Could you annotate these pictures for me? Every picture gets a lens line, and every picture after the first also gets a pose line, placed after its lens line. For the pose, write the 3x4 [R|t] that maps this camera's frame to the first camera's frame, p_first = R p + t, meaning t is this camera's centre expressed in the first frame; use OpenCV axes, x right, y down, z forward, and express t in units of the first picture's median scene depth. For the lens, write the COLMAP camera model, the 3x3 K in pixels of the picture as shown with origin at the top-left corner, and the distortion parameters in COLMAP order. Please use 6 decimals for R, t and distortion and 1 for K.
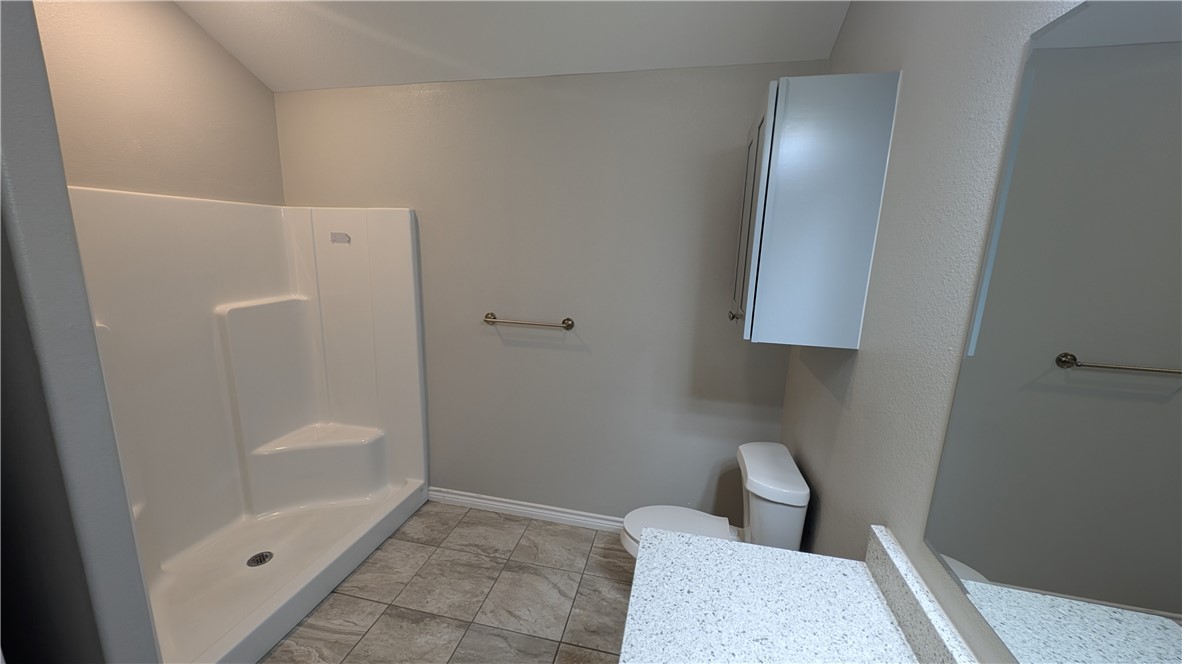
lens RADIAL K [[441.2, 0, 591.0], [0, 441.2, 332.0], [0, 0, 1]] dist [0.022455, -0.000011]
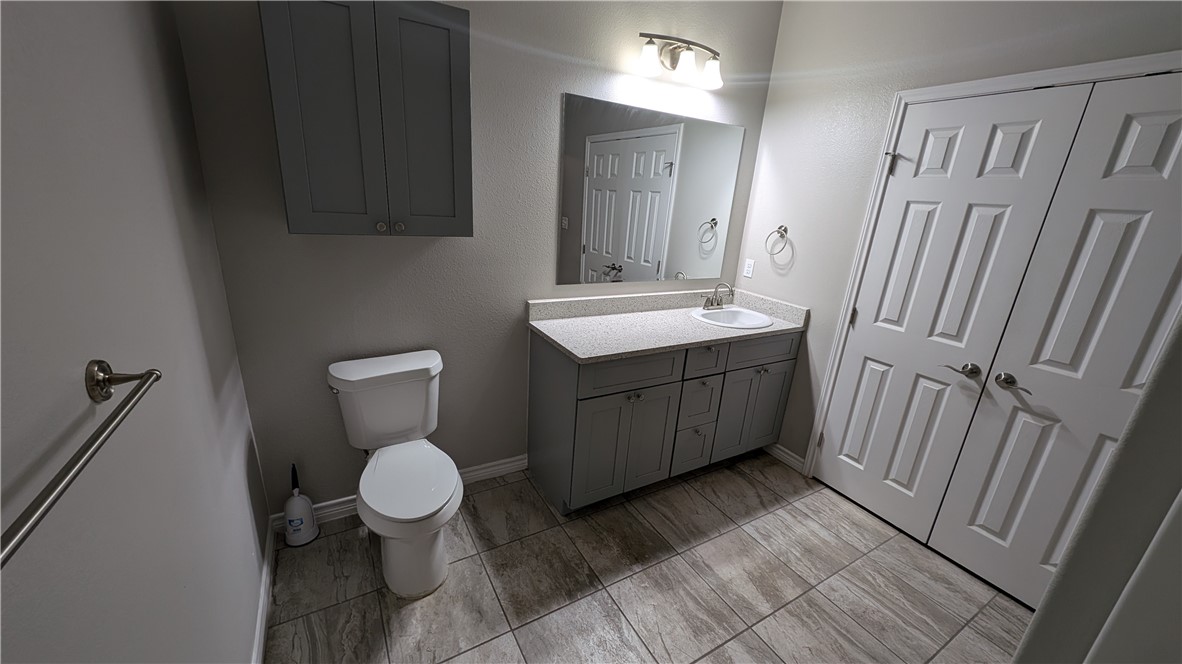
lens RADIAL K [[441.2, 0, 591.0], [0, 441.2, 332.0], [0, 0, 1]] dist [0.022455, -0.000011]
pose [[-0.675251, -0.294510, 0.676240, -0.586457], [0.060137, 0.891791, 0.448434, -0.206504], [-0.735133, 0.343472, -0.584471, 1.184324]]
